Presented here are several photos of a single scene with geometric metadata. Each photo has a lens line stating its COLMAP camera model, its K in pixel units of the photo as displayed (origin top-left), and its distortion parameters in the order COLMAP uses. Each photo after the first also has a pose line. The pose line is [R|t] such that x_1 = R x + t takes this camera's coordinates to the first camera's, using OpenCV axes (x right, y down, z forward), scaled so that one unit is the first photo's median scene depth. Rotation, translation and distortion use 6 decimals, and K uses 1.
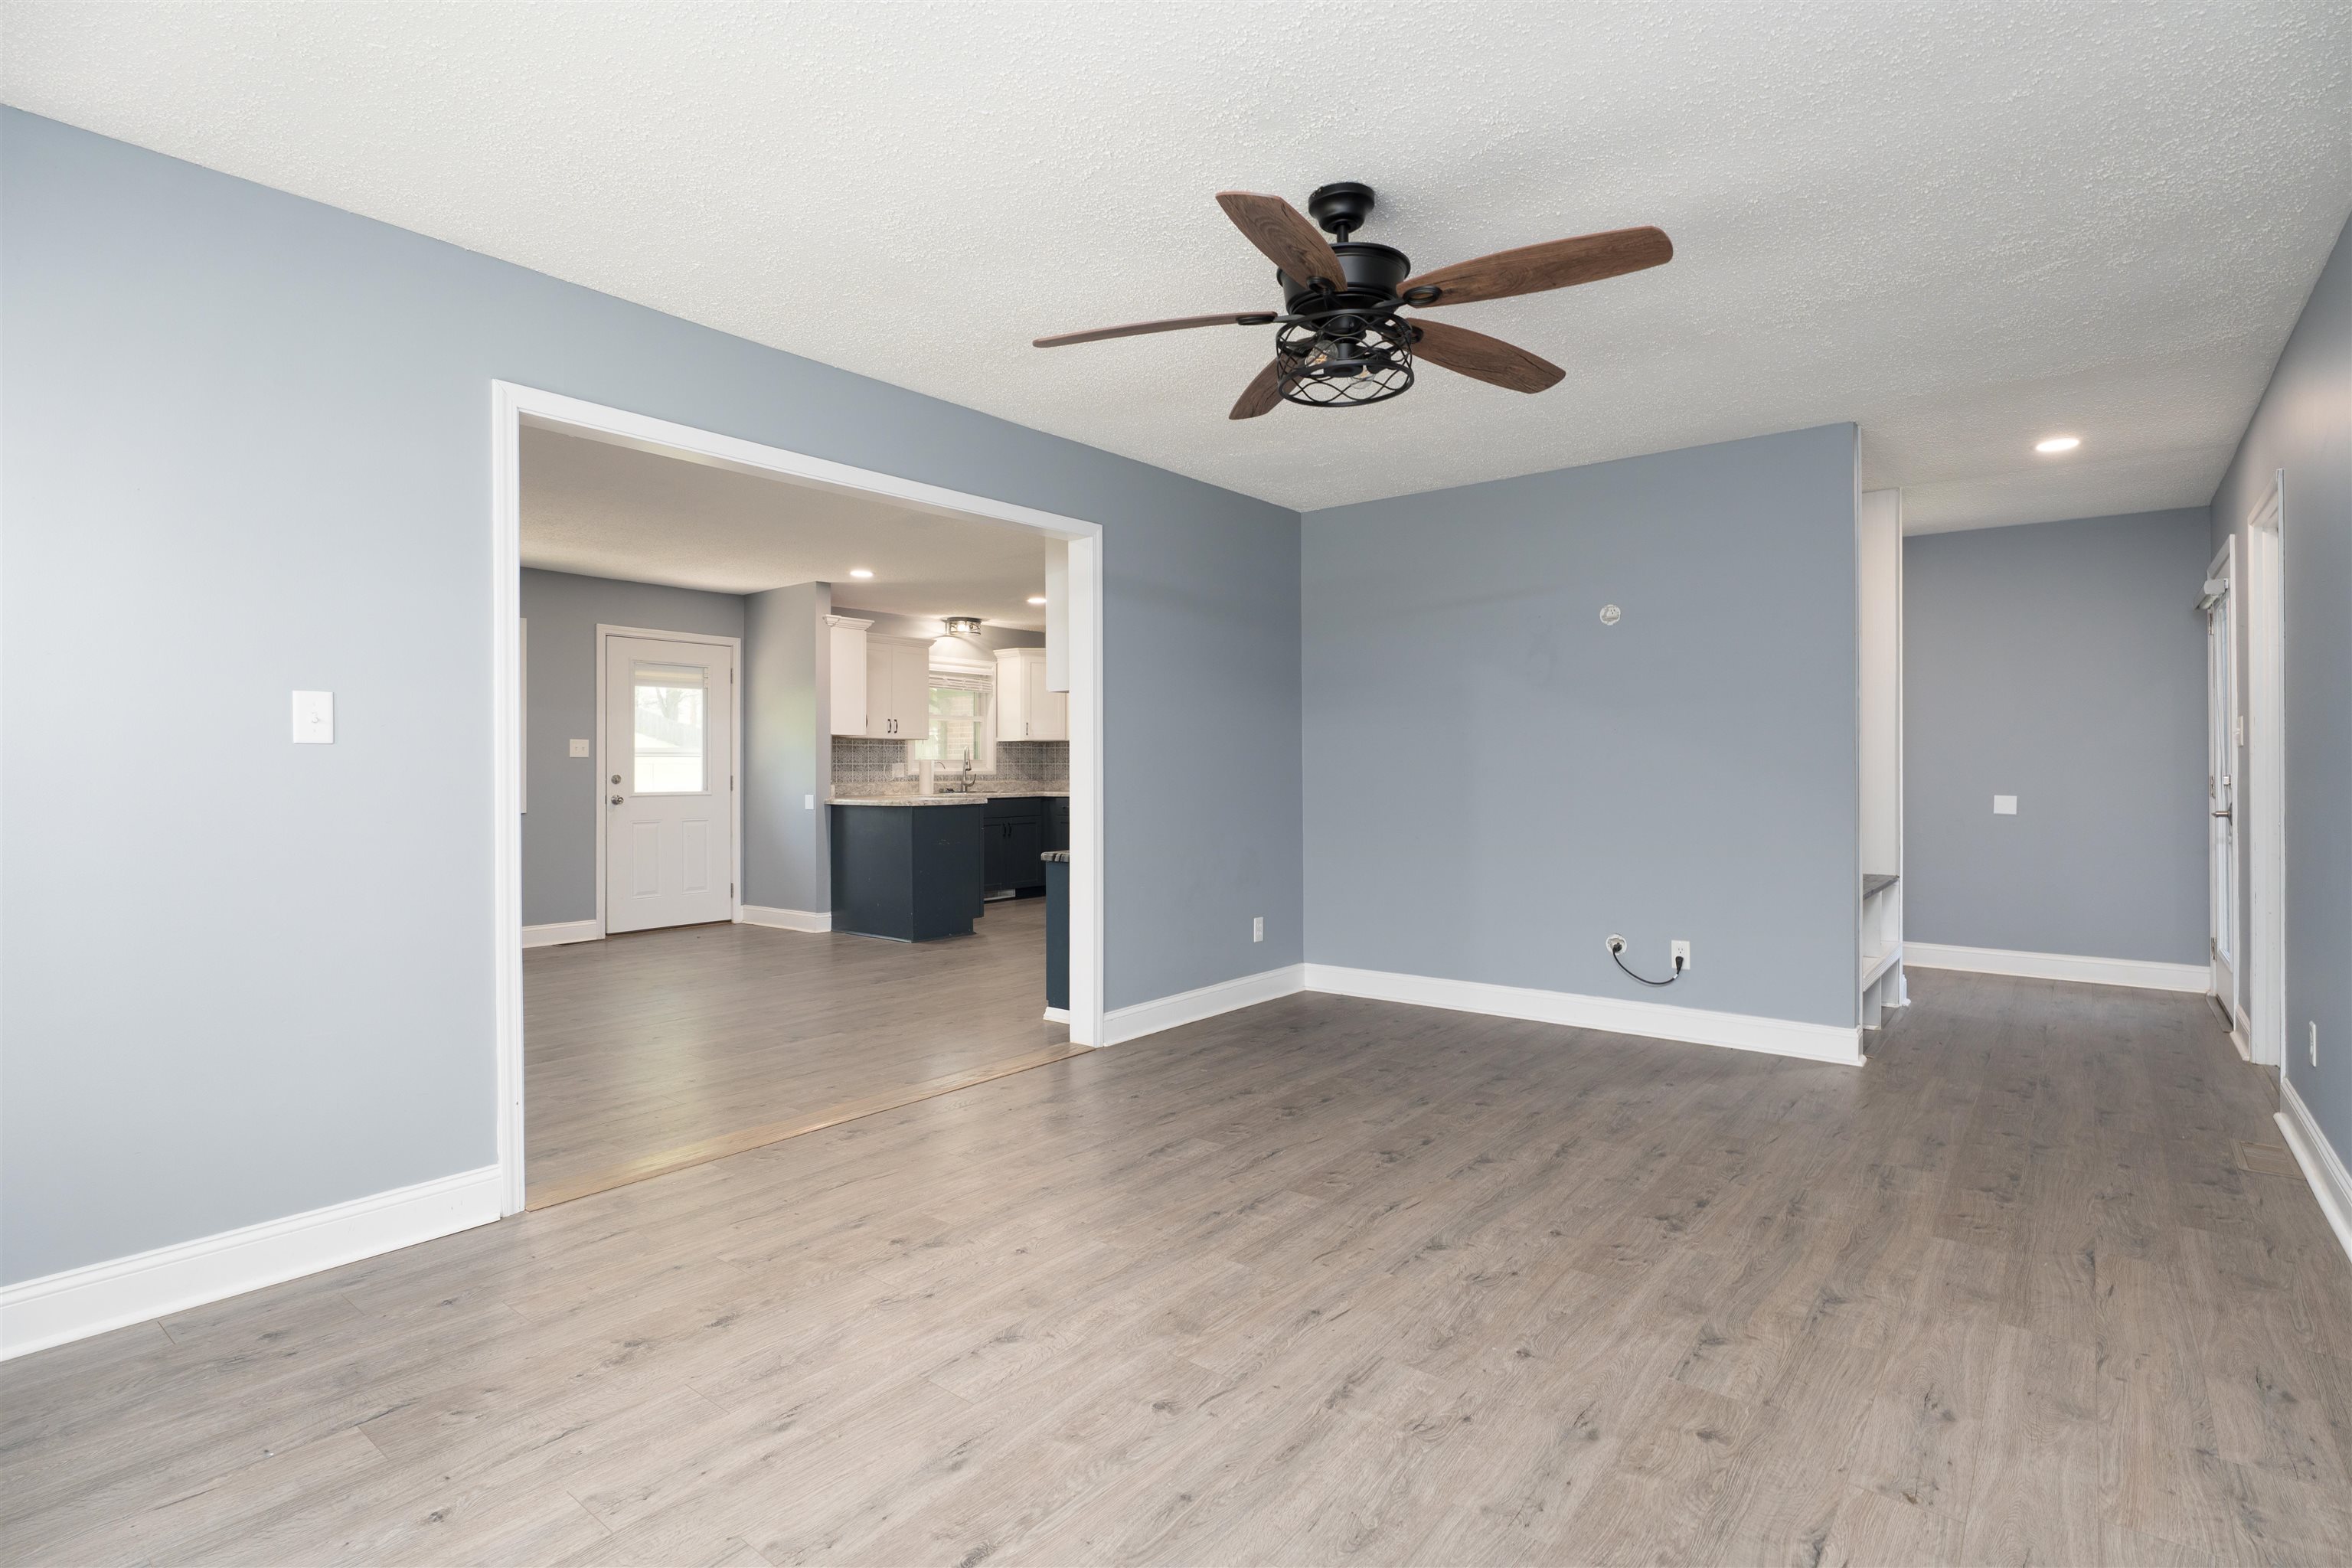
lens RADIAL K [[1163.3, 0, 1177.1], [0, 1163.3, 775.0], [0, 0, 1]] dist [-0.015146, -0.000439]
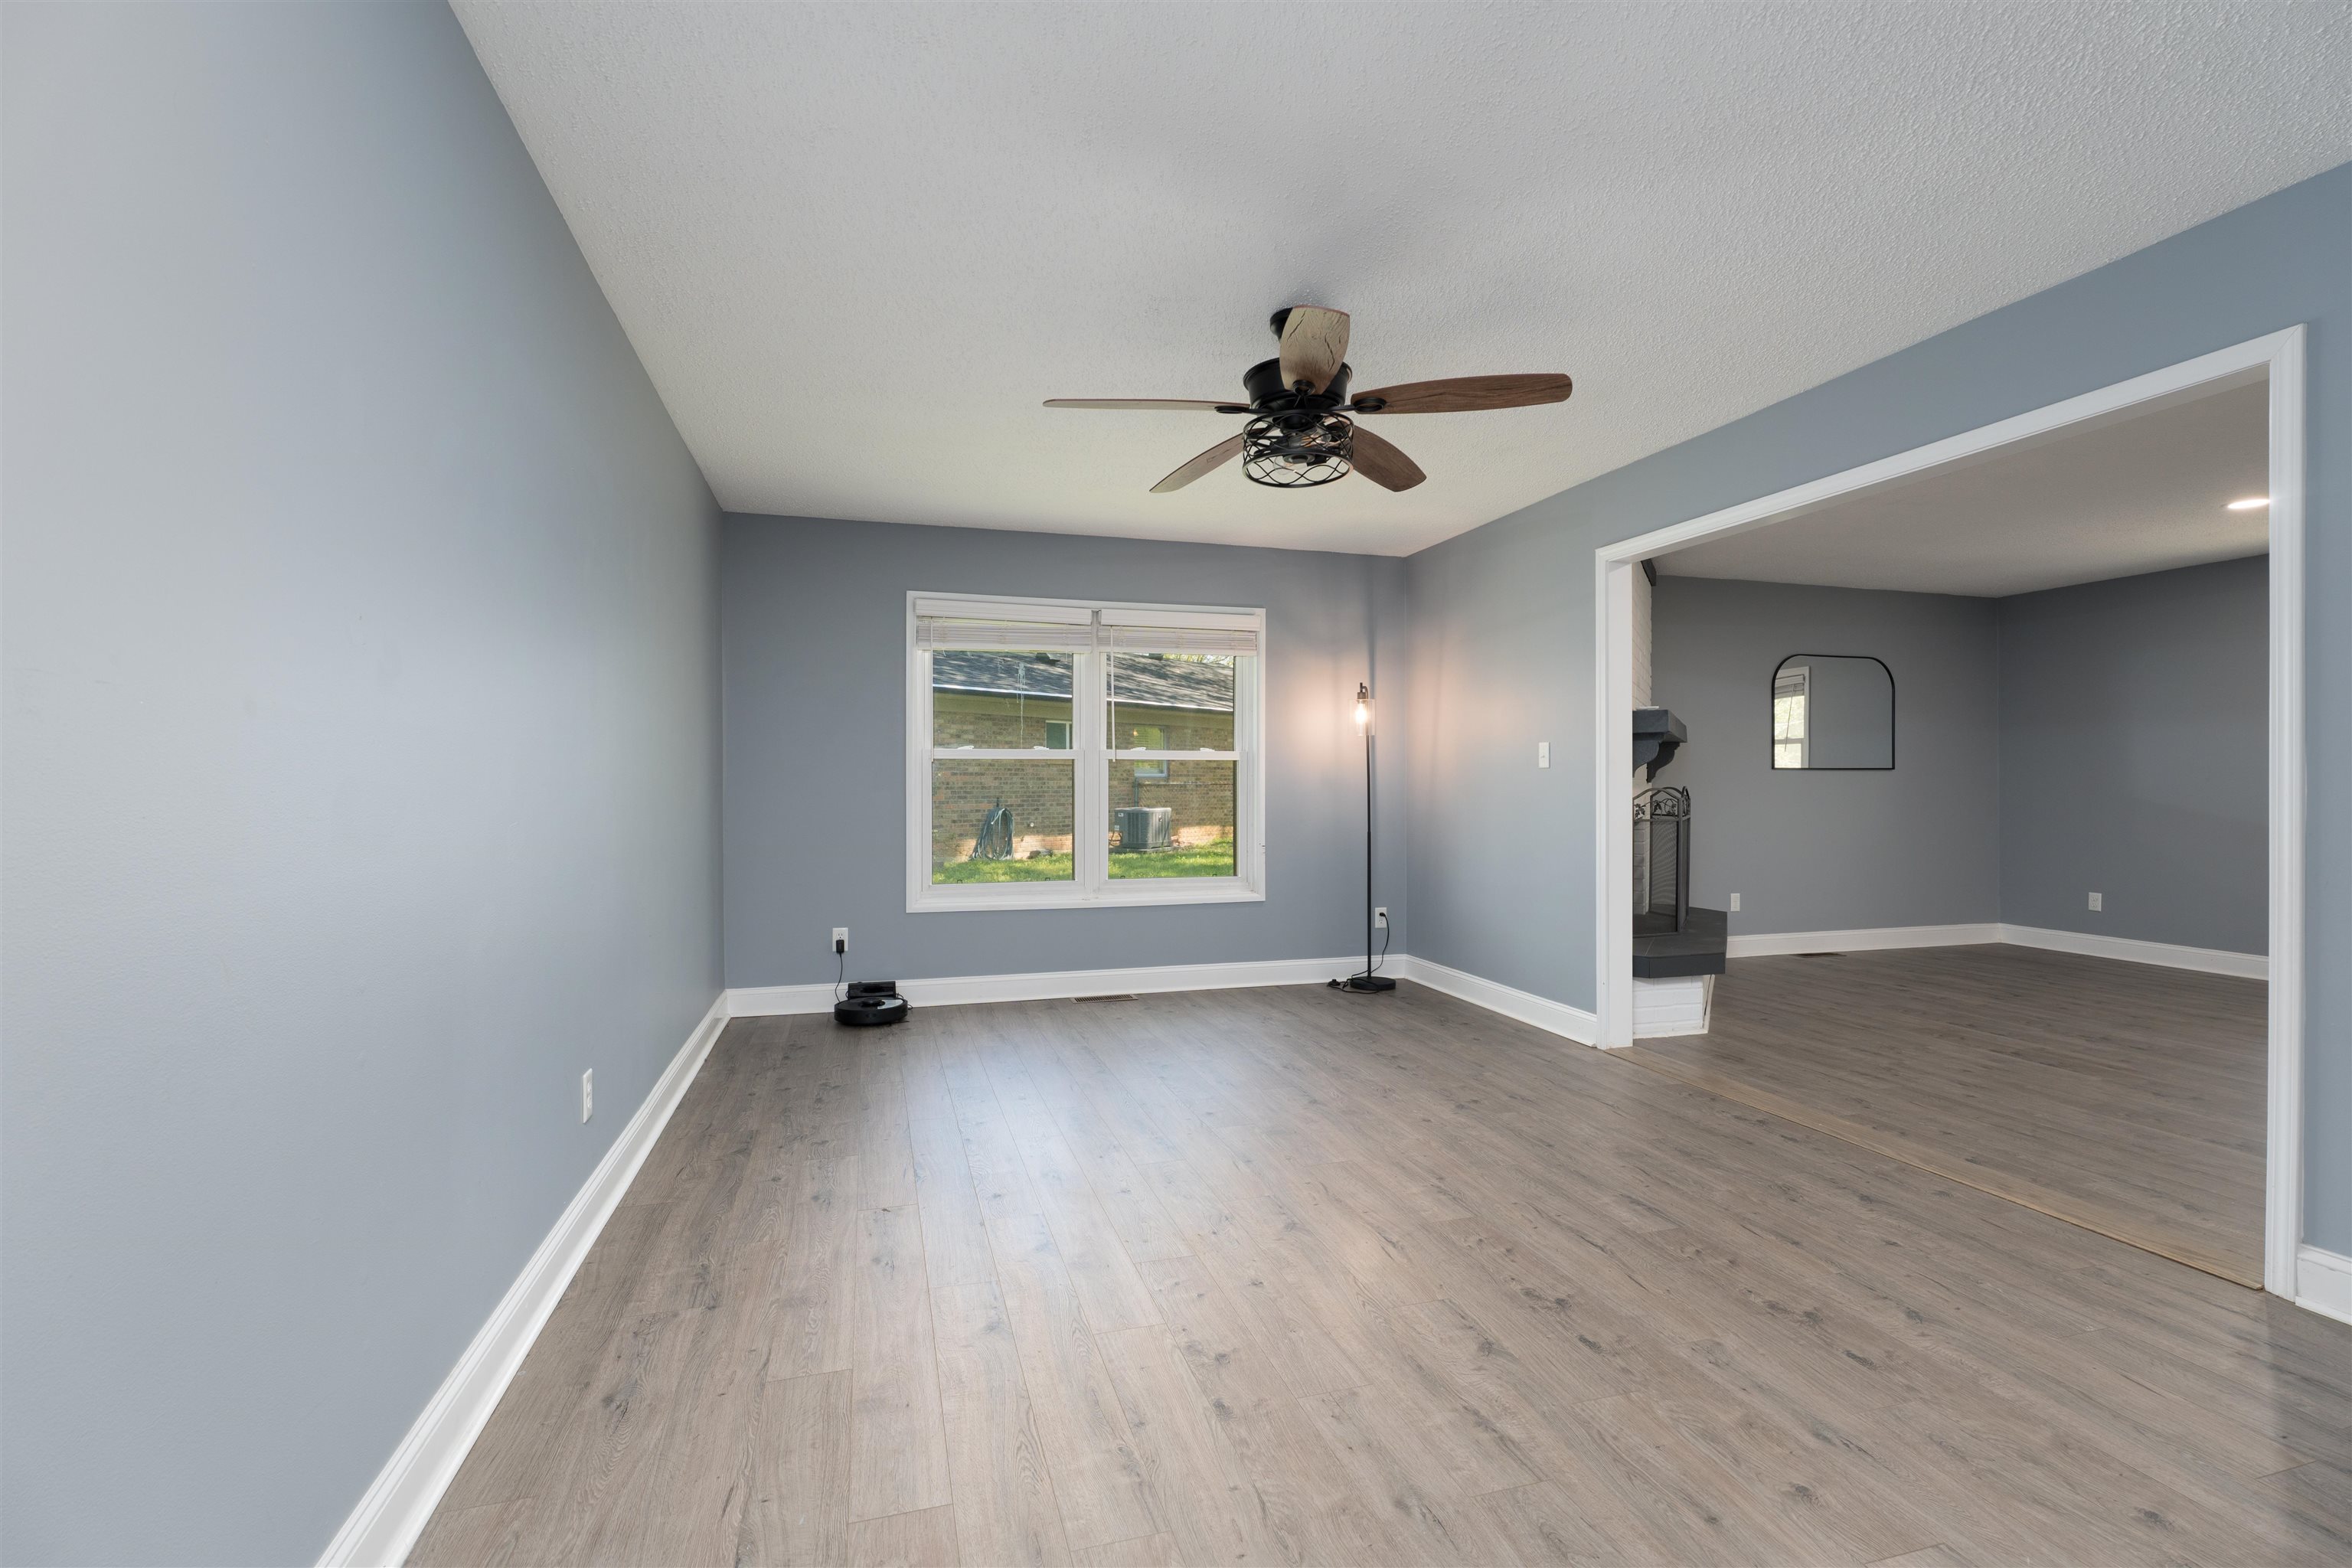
lens RADIAL K [[1032.4, 0, 1175.6], [0, 1032.4, 780.9], [0, 0, 1]] dist [0.002404, 0.000331]
pose [[-0.577712, 0.006145, -0.816217, 0.941483], [0.000806, 0.999975, 0.006958, -0.017358], [0.816240, 0.003362, -0.577703, 1.283408]]
